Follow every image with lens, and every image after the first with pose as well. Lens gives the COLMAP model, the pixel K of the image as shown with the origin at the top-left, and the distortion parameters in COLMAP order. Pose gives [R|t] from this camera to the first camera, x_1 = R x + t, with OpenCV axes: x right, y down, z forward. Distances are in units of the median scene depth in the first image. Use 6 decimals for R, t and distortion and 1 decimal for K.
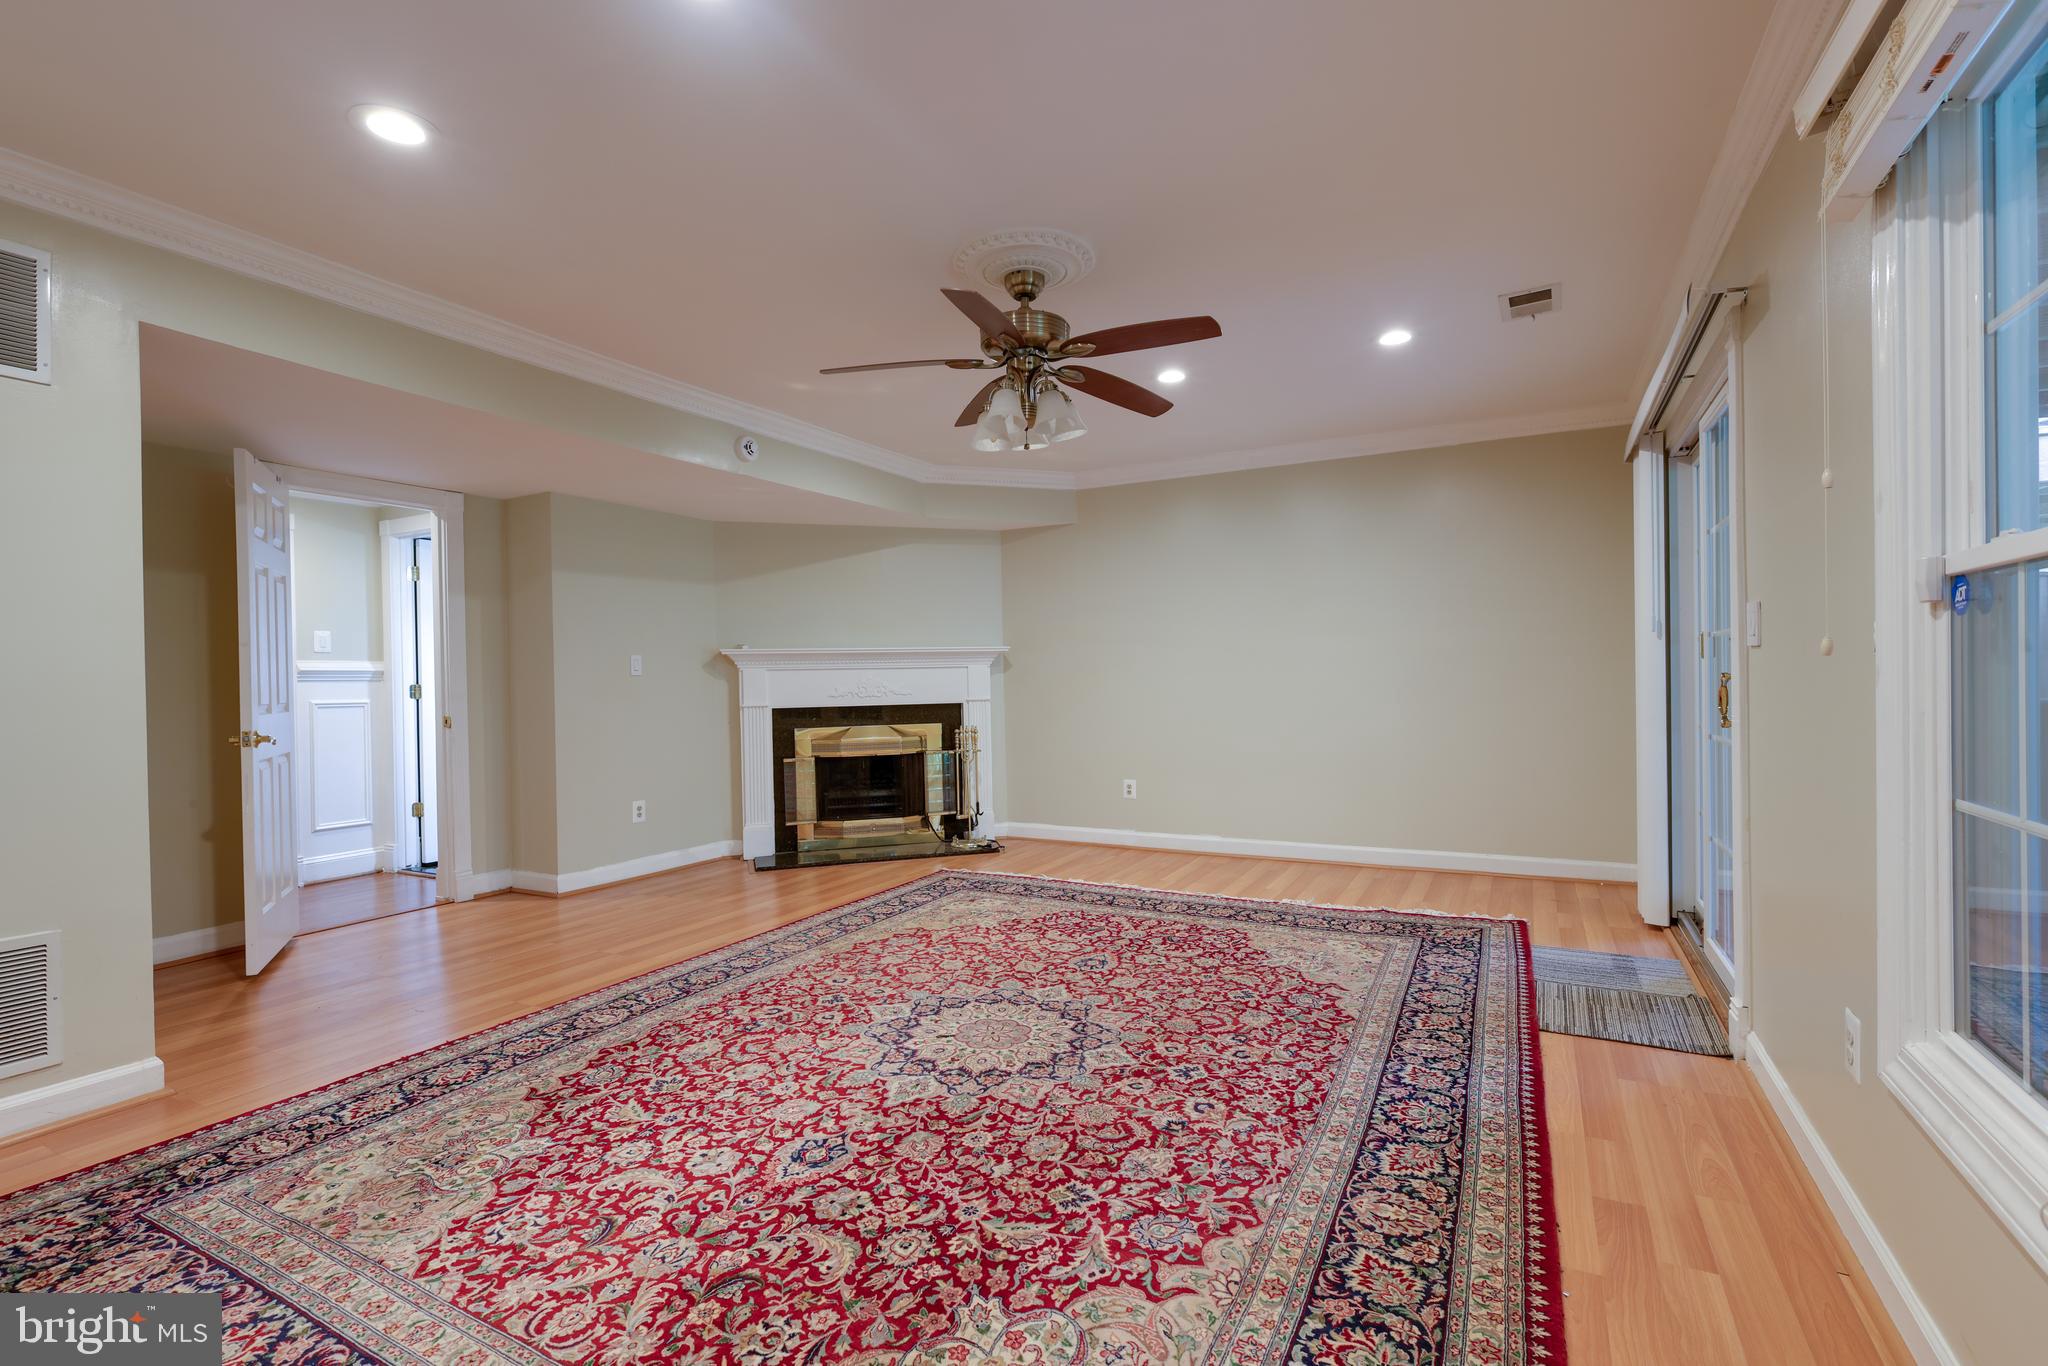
lens RADIAL K [[947.9, 0, 1026.8], [0, 947.9, 679.9], [0, 0, 1]] dist [-0.002393, -0.000094]
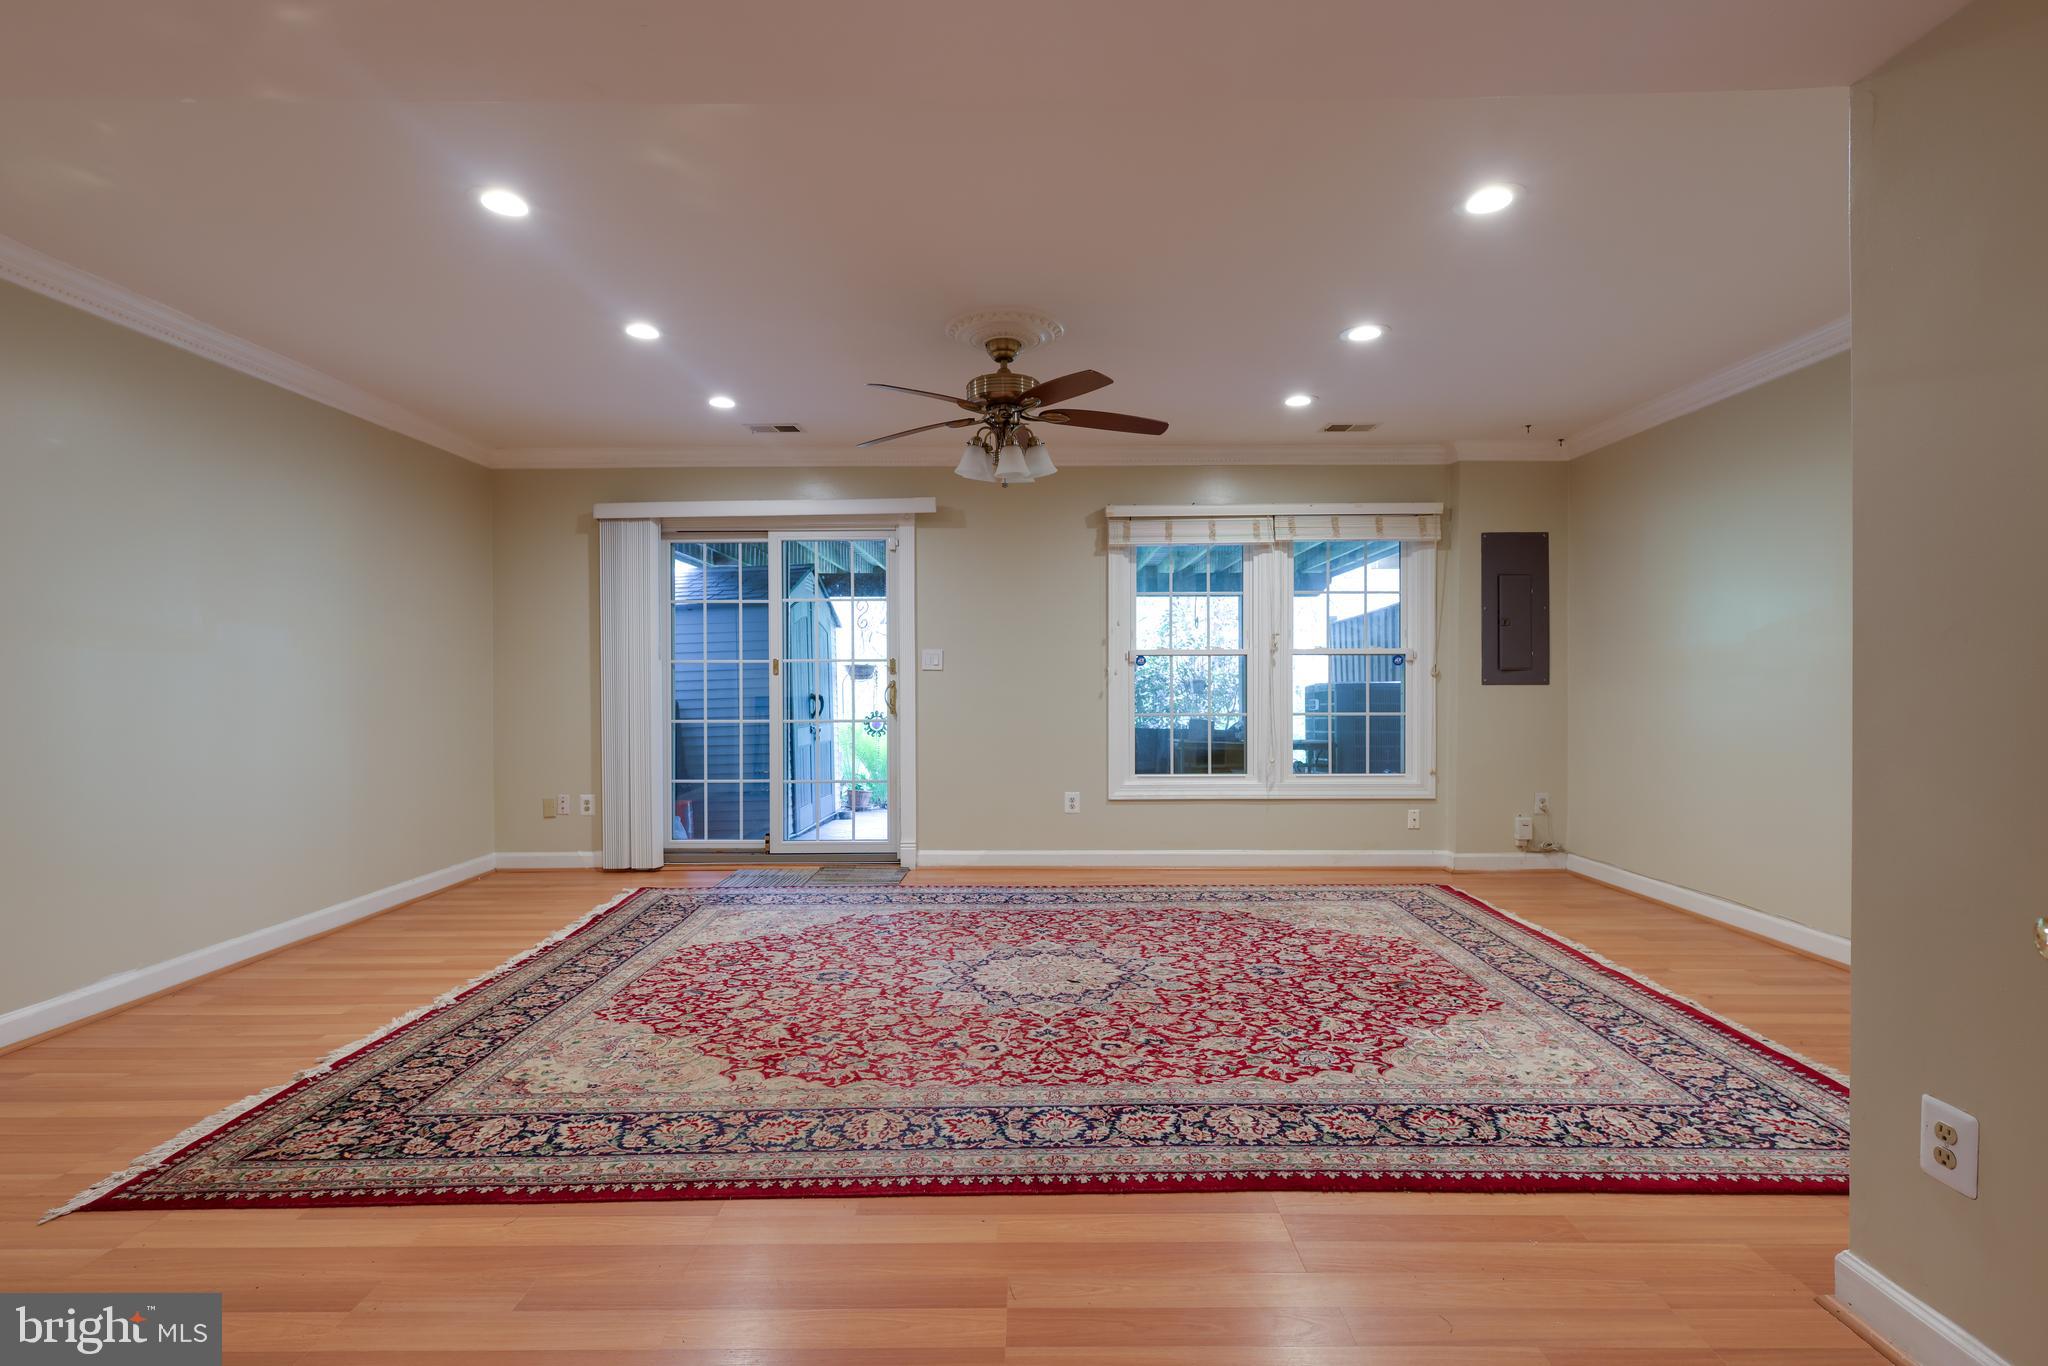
lens RADIAL K [[947.9, 0, 1026.8], [0, 947.9, 679.9], [0, 0, 1]] dist [-0.002393, -0.000094]
pose [[-0.469790, 0.019123, 0.882571, -1.250582], [0.014313, 0.999799, -0.014045, 0.018377], [-0.882662, 0.006034, -0.469969, 1.812194]]
